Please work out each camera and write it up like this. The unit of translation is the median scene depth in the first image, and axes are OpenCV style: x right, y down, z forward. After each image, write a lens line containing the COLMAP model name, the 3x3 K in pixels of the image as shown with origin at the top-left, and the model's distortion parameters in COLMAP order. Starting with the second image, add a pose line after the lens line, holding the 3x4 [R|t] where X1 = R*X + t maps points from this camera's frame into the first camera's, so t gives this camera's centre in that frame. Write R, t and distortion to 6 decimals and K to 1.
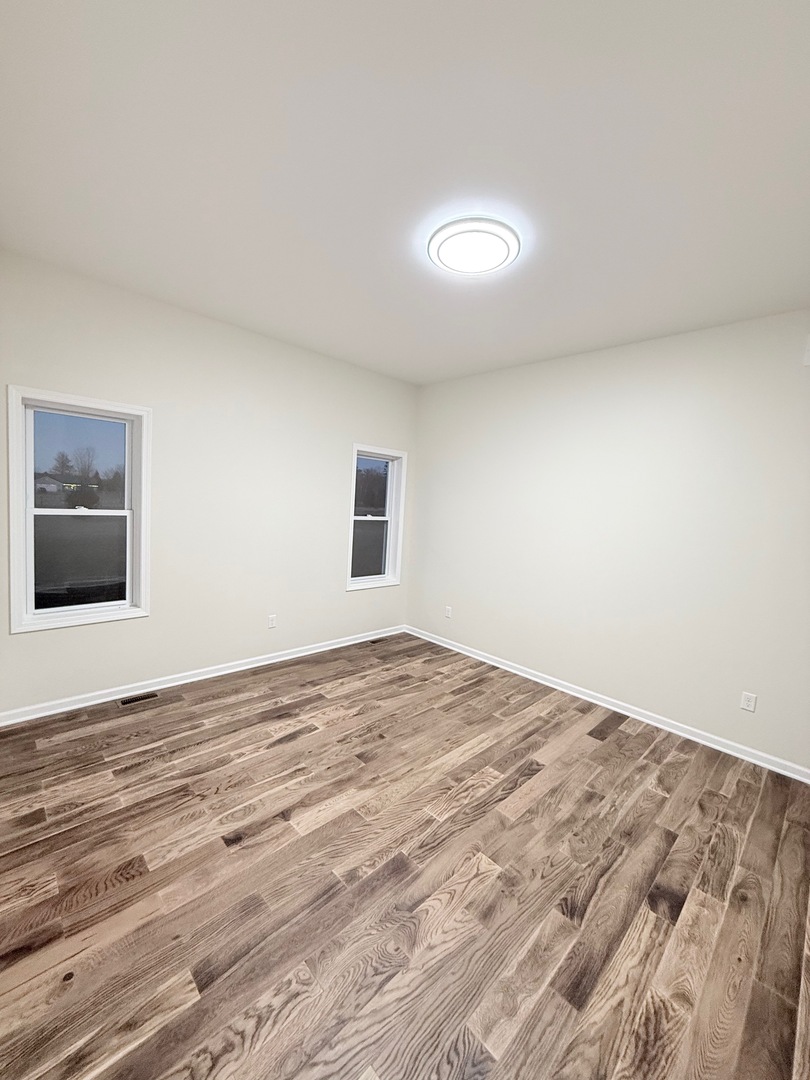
lens RADIAL K [[430.6, 0, 405.0], [0, 430.6, 540.0], [0, 0, 1]] dist [0.000411, 0.000120]
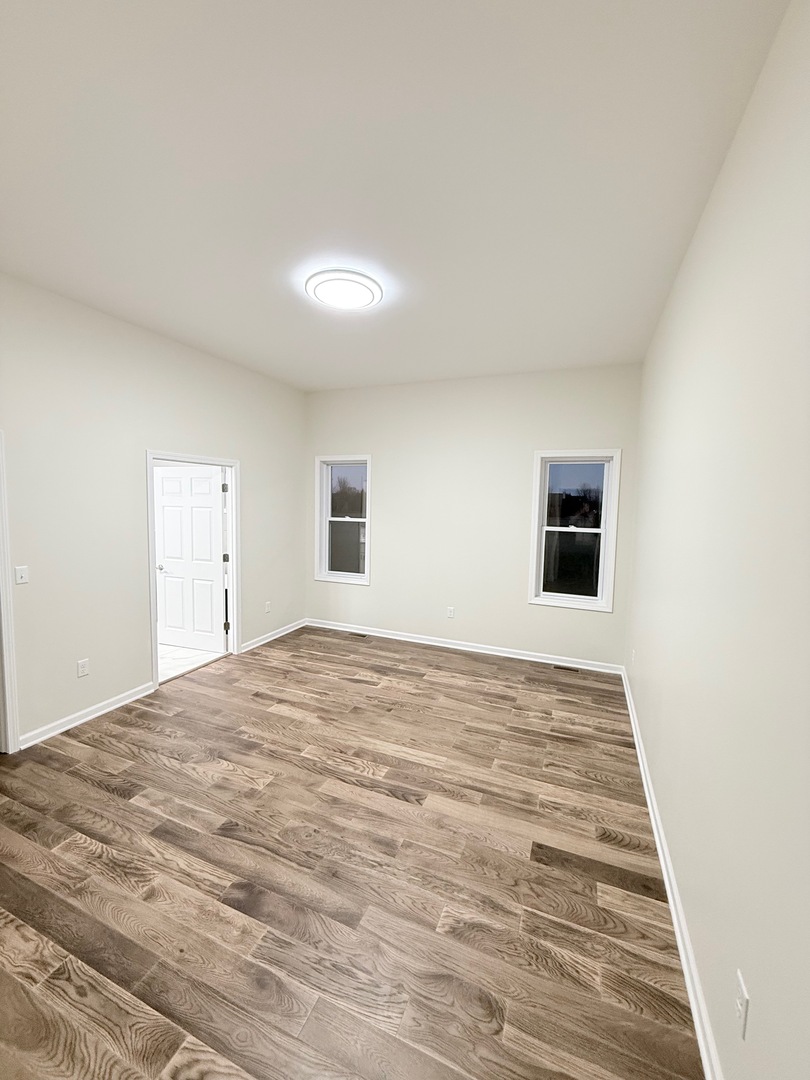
lens RADIAL K [[430.6, 0, 405.0], [0, 430.6, 540.0], [0, 0, 1]] dist [0.000411, 0.000120]
pose [[0.389382, 0.031643, -0.920533, 1.050491], [-0.081087, 0.996707, -0.000039, -0.001493], [0.917500, 0.074658, 0.390666, 0.575295]]
